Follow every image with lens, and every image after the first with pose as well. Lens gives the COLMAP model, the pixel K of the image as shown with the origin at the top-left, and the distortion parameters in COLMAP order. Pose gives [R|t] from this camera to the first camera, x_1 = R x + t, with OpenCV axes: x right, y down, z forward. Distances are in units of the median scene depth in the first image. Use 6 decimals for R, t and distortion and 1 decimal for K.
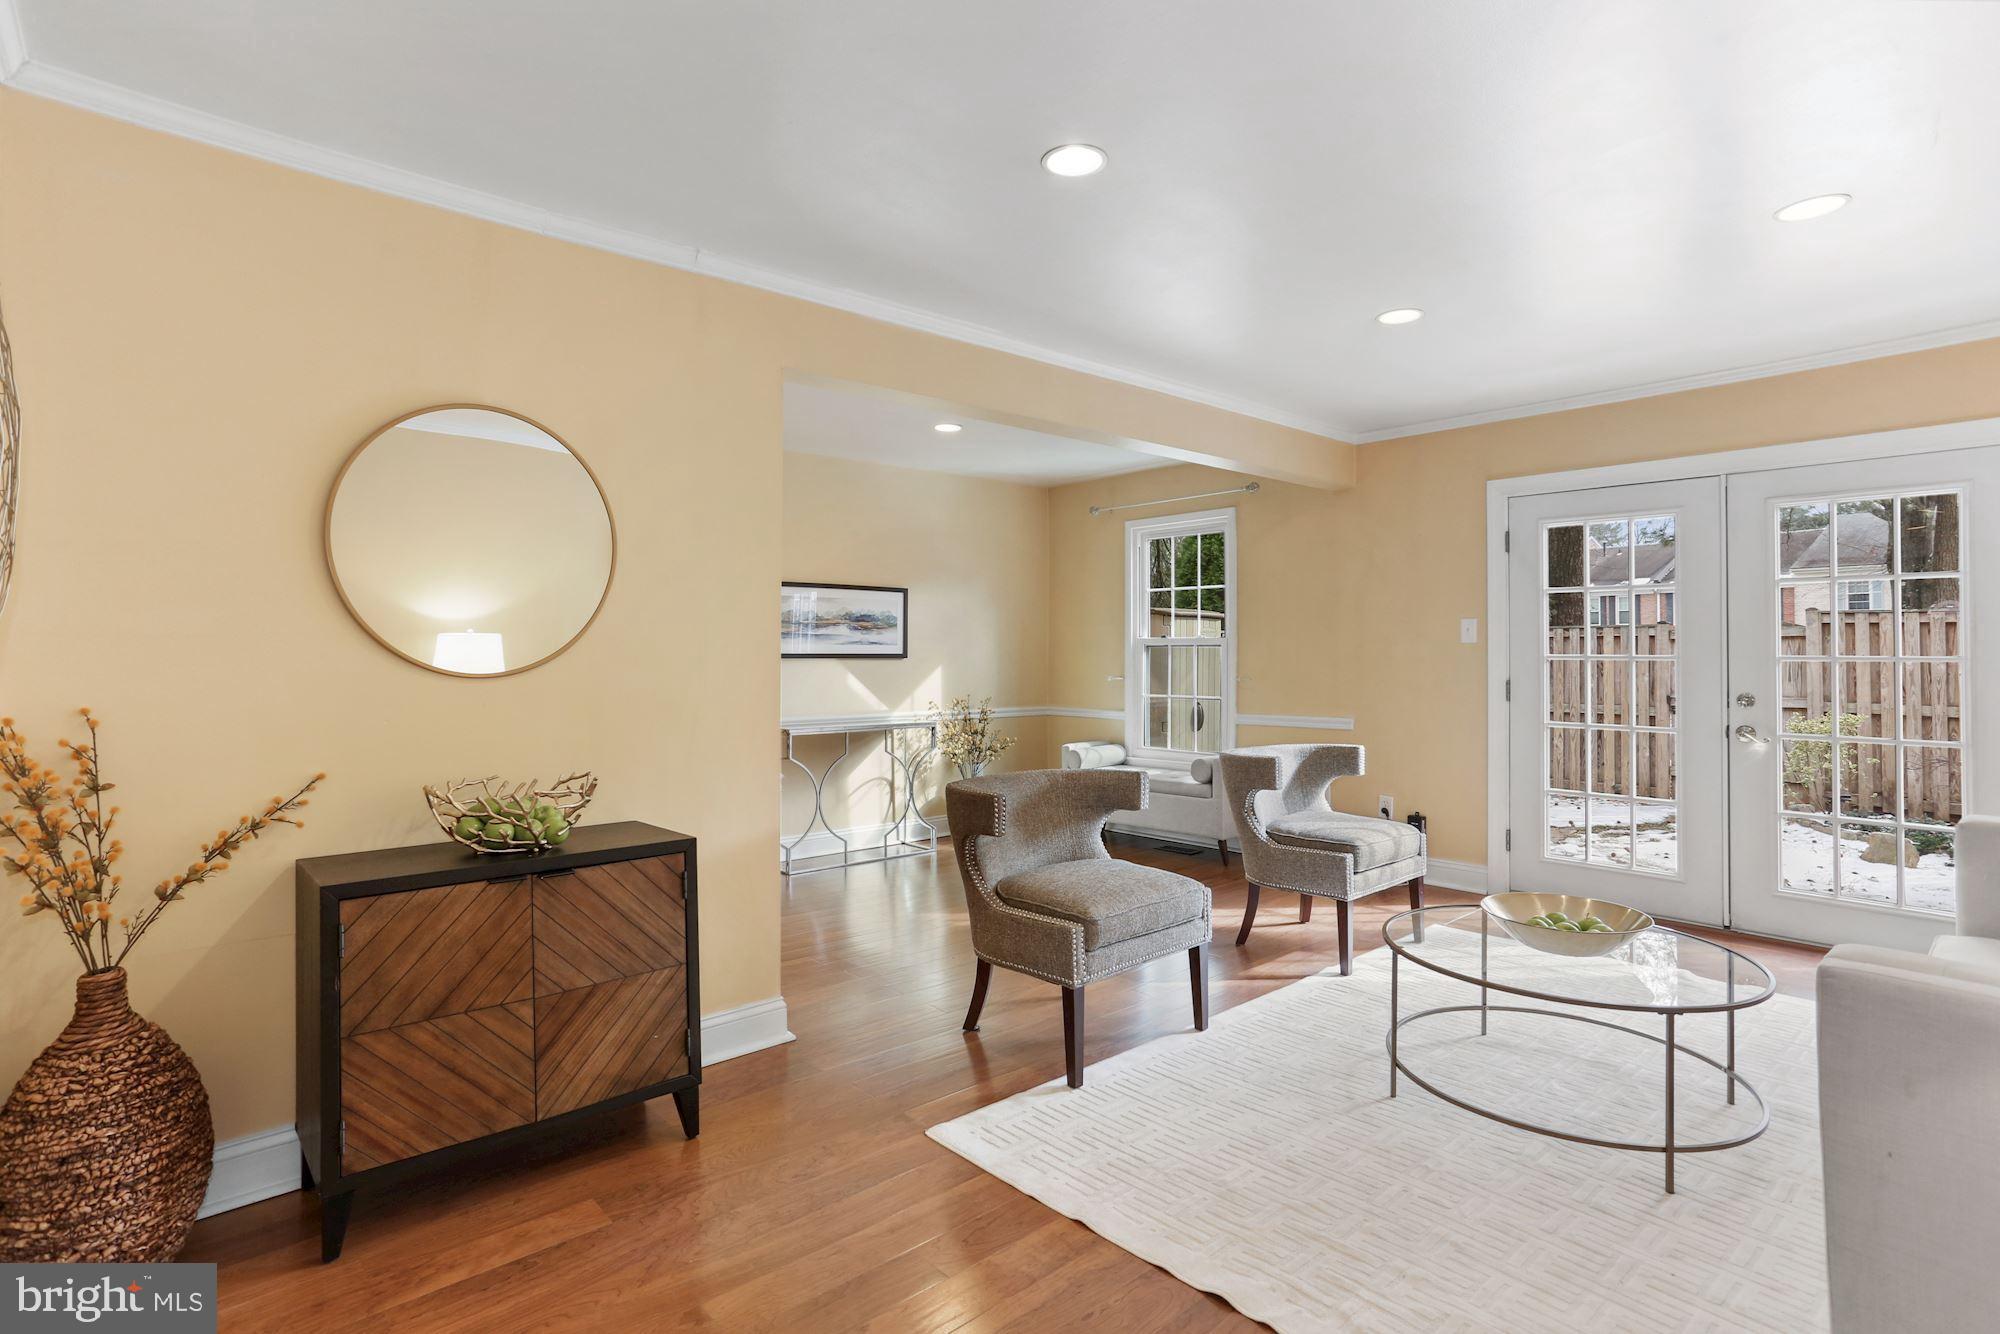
lens RADIAL K [[996.1, 0, 1003.4], [0, 996.1, 635.9], [0, 0, 1]] dist [-0.043313, 0.044607]
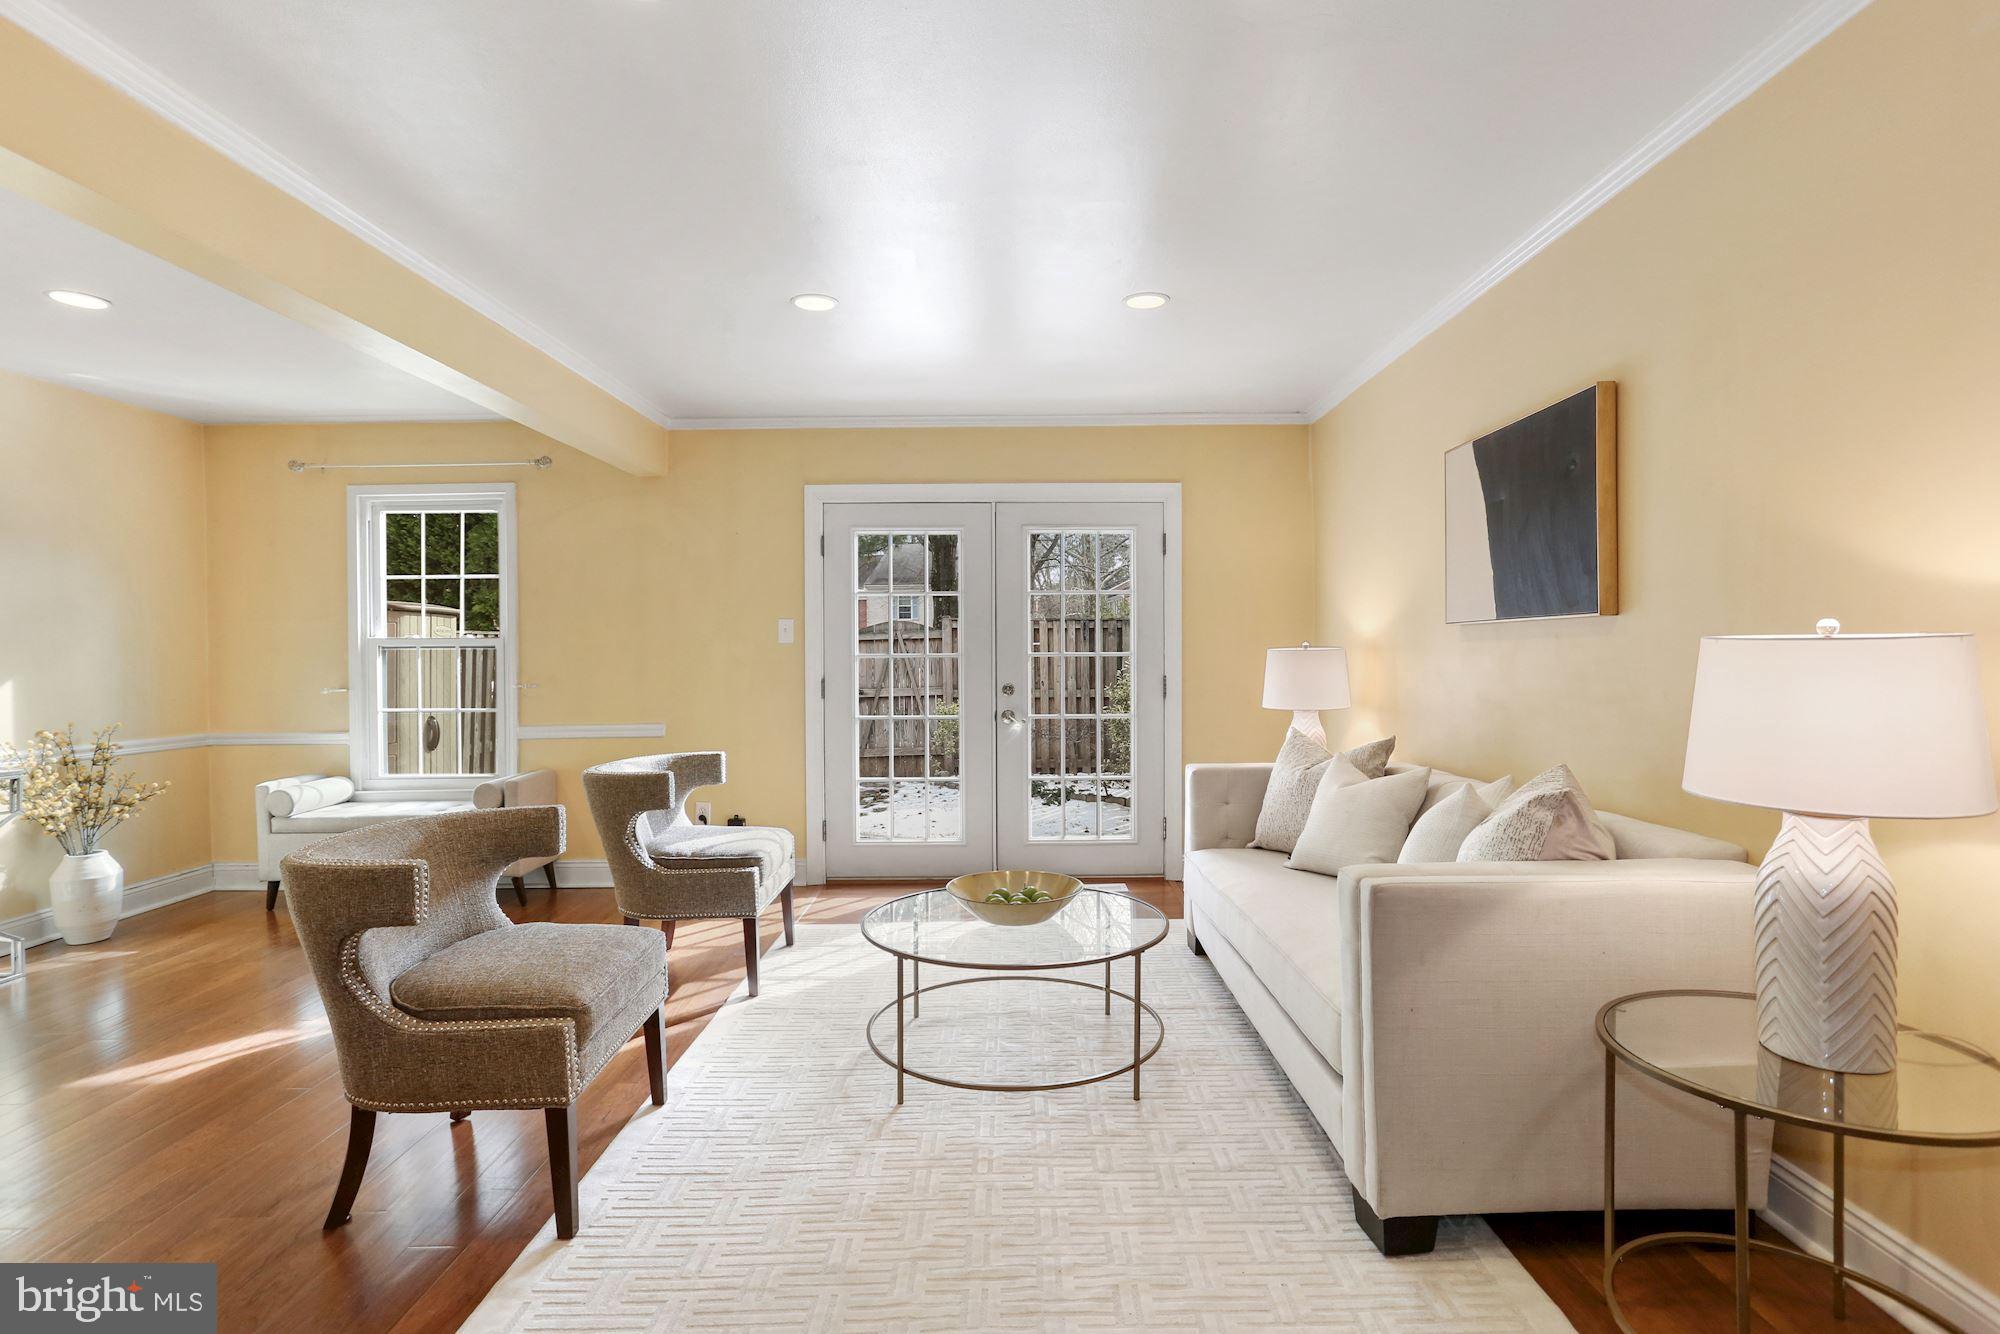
lens RADIAL K [[996.6, 0, 1000.0], [0, 996.6, 667.0], [0, 0, 1]] dist [-0.042921, 0.045427]
pose [[0.666979, -0.018302, 0.744852, -0.146743], [-0.003713, 0.999604, 0.027886, 0.002438], [-0.745067, -0.021365, 0.666647, 0.153850]]
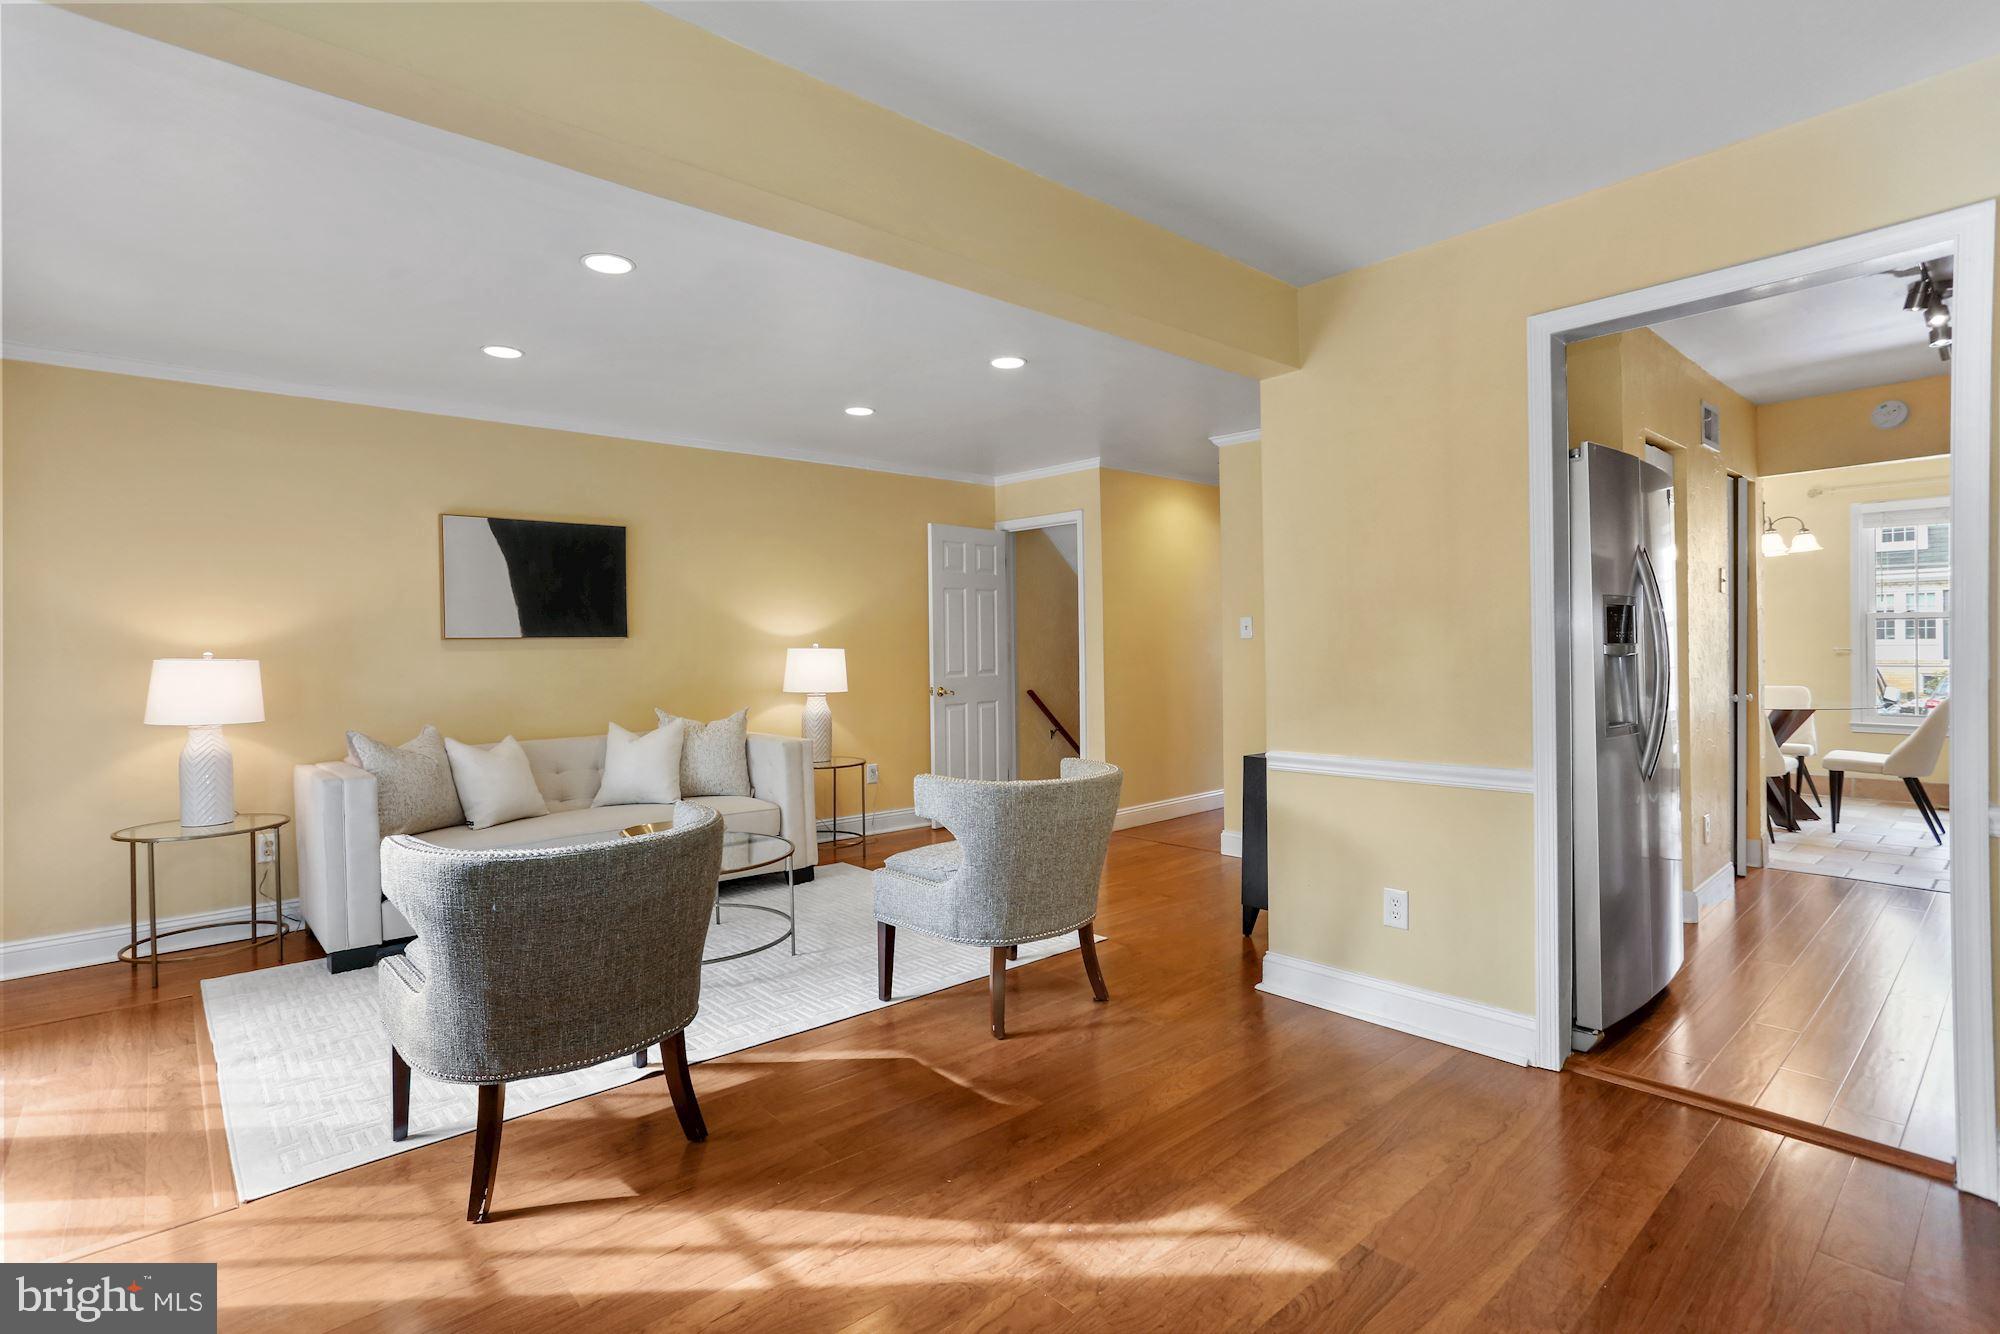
lens RADIAL K [[955.5, 0, 1000.0], [0, 955.5, 667.0], [0, 0, 1]] dist [-0.002501, -0.000418]
pose [[-0.999886, 0.015072, 0.001222, 0.043533], [0.015069, 0.999884, -0.002199, 0.028244], [-0.001255, -0.002181, -0.999997, 1.309045]]
